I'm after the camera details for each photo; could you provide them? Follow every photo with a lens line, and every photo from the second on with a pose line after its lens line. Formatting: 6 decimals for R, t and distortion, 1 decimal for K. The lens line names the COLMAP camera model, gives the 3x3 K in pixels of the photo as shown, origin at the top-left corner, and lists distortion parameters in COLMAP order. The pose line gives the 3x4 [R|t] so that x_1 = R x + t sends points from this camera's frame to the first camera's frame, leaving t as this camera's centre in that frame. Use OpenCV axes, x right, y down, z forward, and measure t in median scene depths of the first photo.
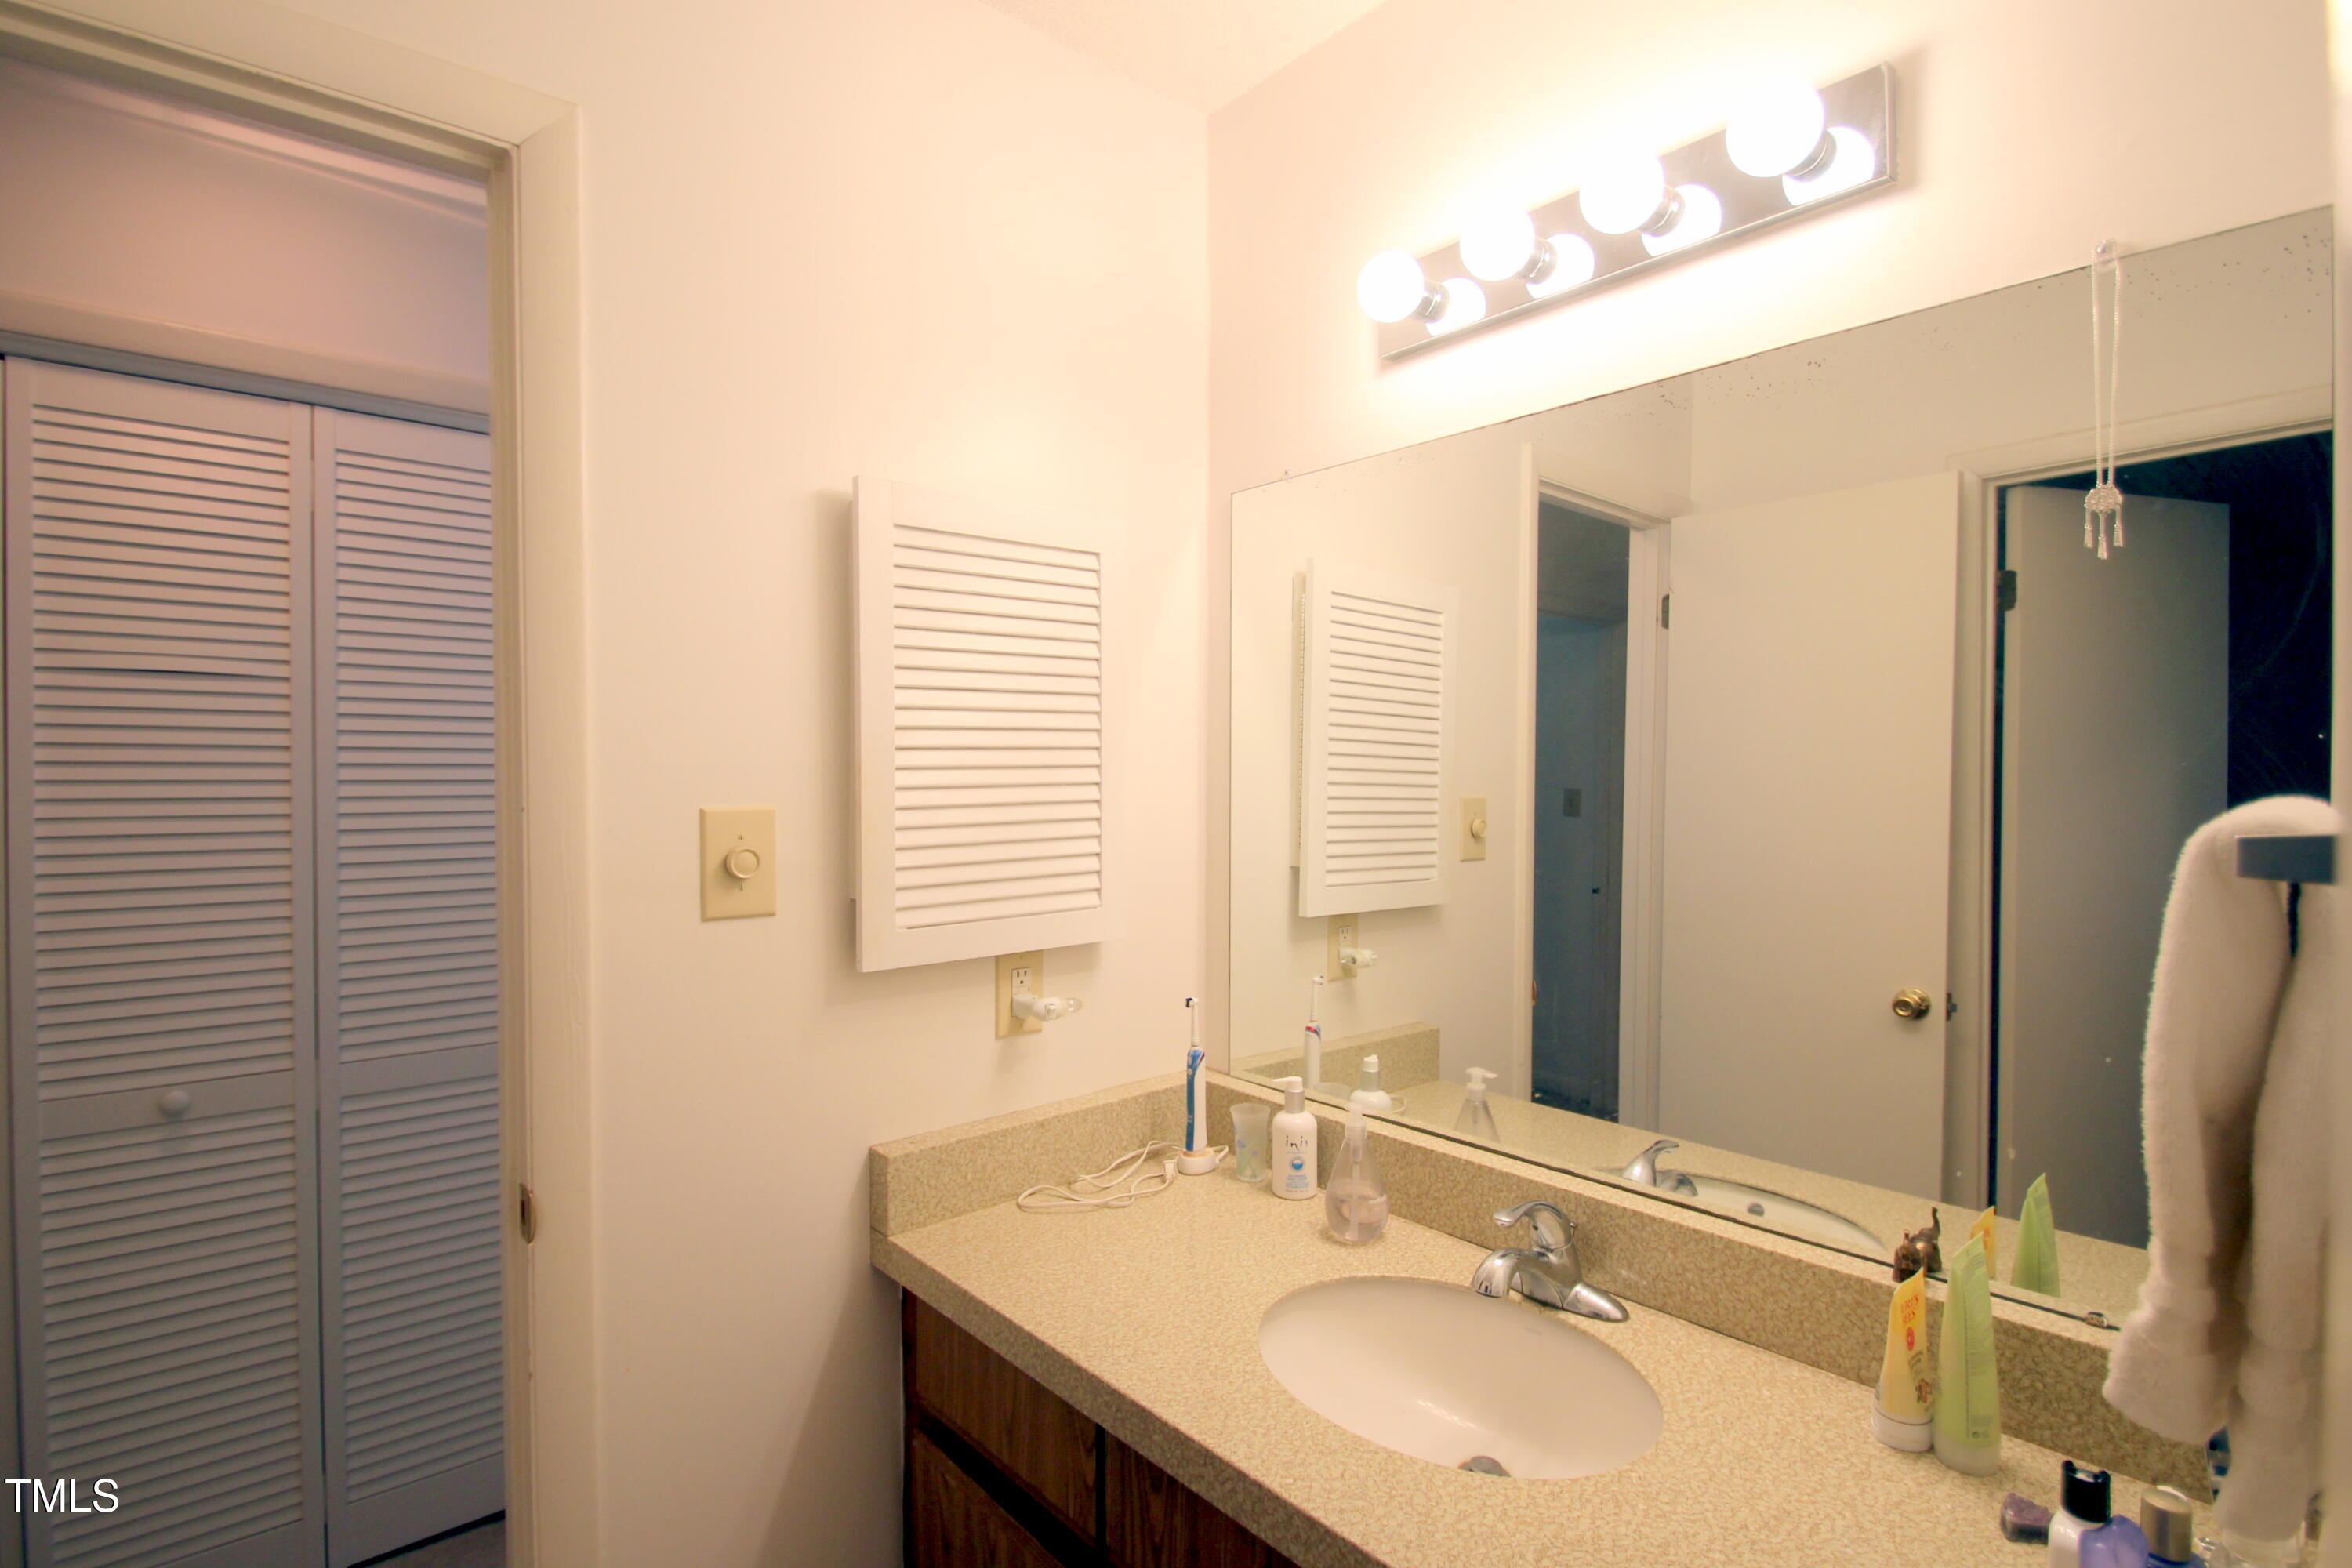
lens RADIAL K [[1148.5, 0, 1177.3], [0, 1148.5, 788.8], [0, 0, 1]] dist [-0.000360, -0.009219]
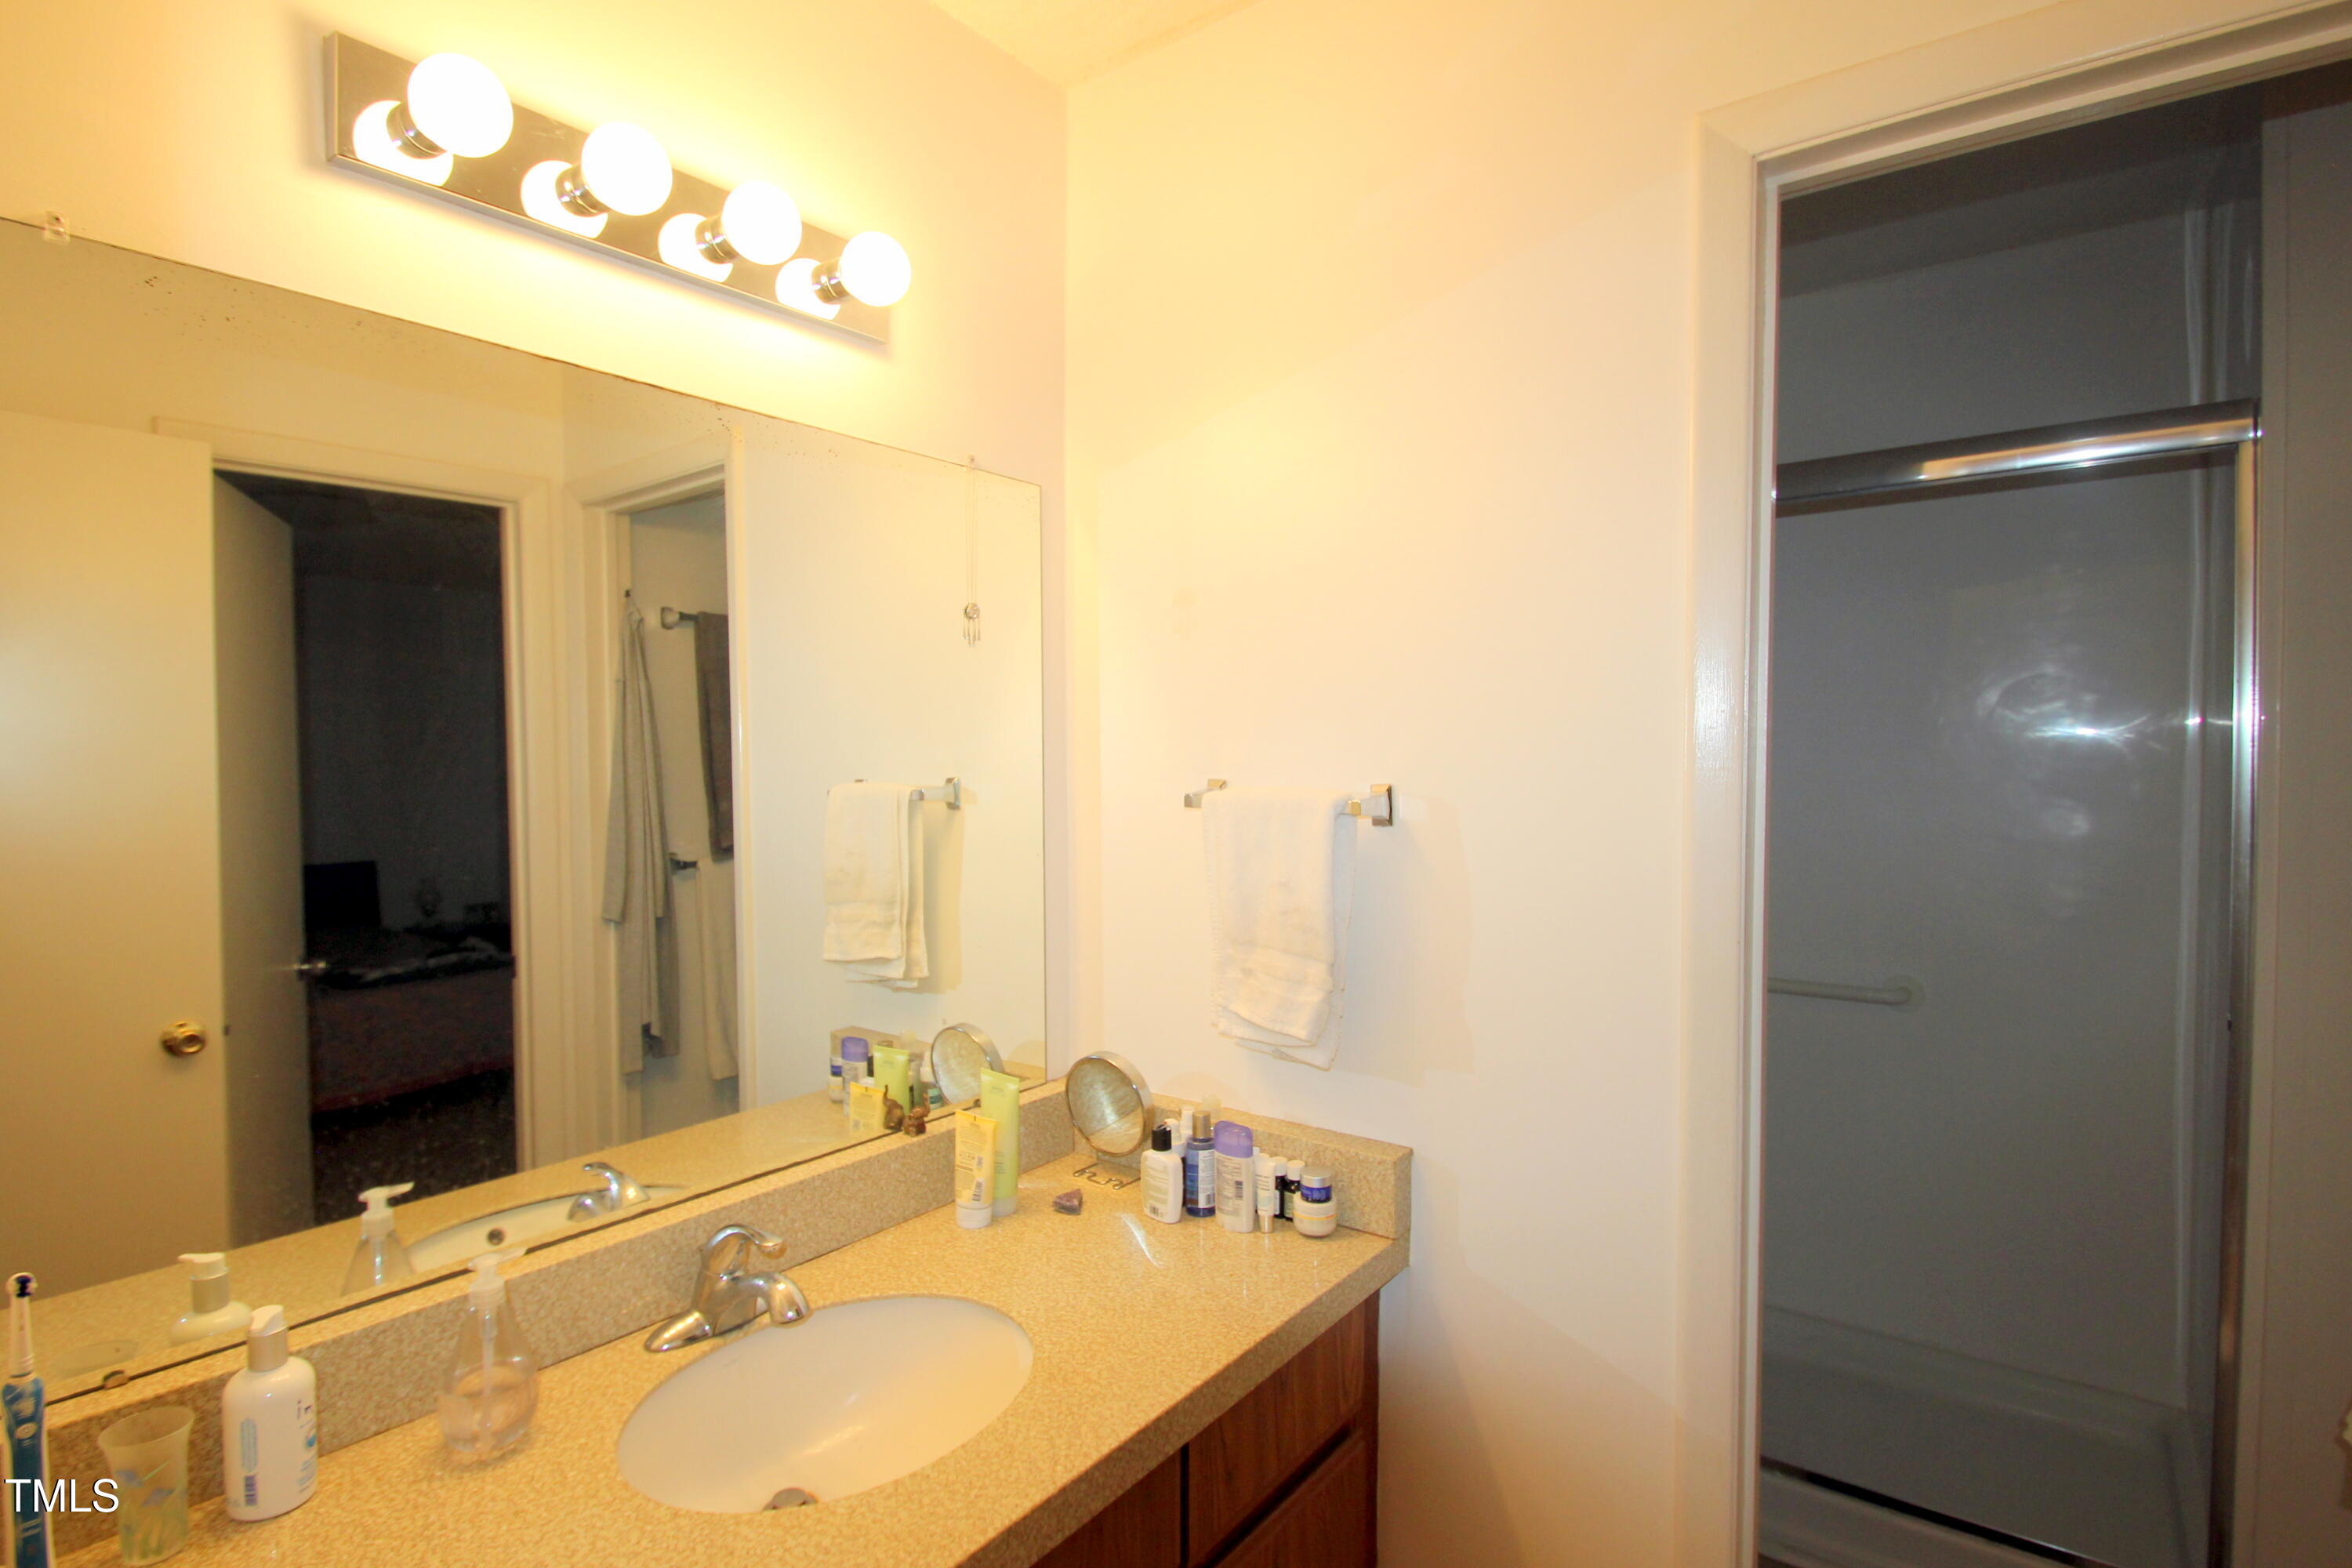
lens RADIAL K [[1148.5, 0, 1173.6], [0, 1148.5, 787.8], [0, 0, 1]] dist [-0.000360, -0.009219]
pose [[-0.208080, -0.017740, 0.977951, -0.651344], [0.017703, 0.999603, 0.021899, -0.020498], [-0.977952, 0.021869, -0.207684, 0.775907]]
